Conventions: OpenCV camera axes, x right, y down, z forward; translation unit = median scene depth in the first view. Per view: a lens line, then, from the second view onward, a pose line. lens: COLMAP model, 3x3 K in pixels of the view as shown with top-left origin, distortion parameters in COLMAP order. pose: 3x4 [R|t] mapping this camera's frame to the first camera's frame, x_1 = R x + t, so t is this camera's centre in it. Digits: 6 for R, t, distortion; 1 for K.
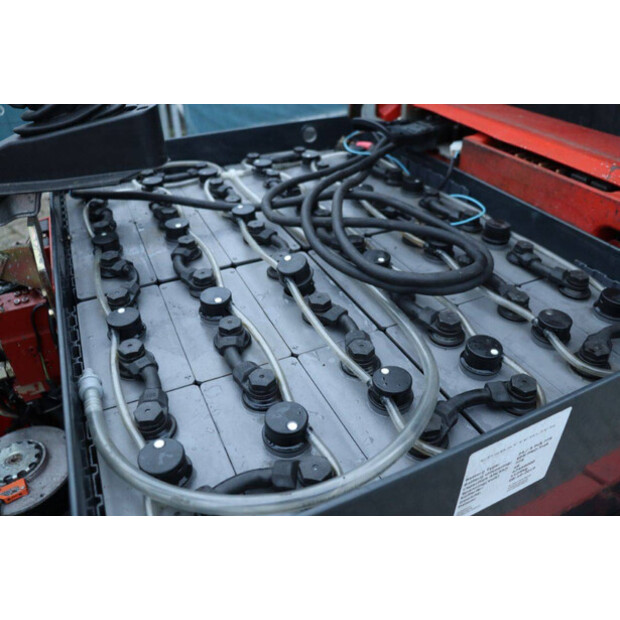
lens RADIAL K [[508.6, 0, 309.6], [0, 508.6, 298.4], [0, 0, 1]] dist [0.006810, 0.005224]
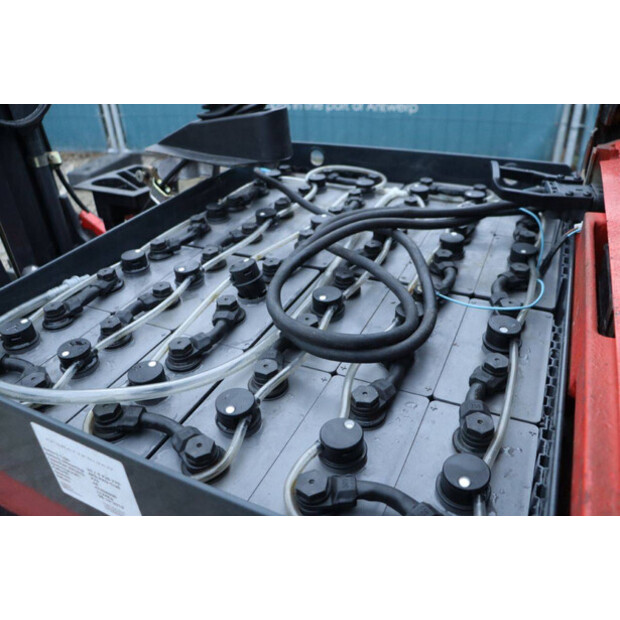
lens RADIAL K [[517.9, 0, 310.0], [0, 517.9, 310.0], [0, 0, 1]] dist [-0.049055, 0.000587]
pose [[0.647562, 0.388811, -0.655354, 0.680128], [-0.386204, 0.908851, 0.157595, -0.174095], [0.656894, 0.151048, 0.738698, 0.242621]]
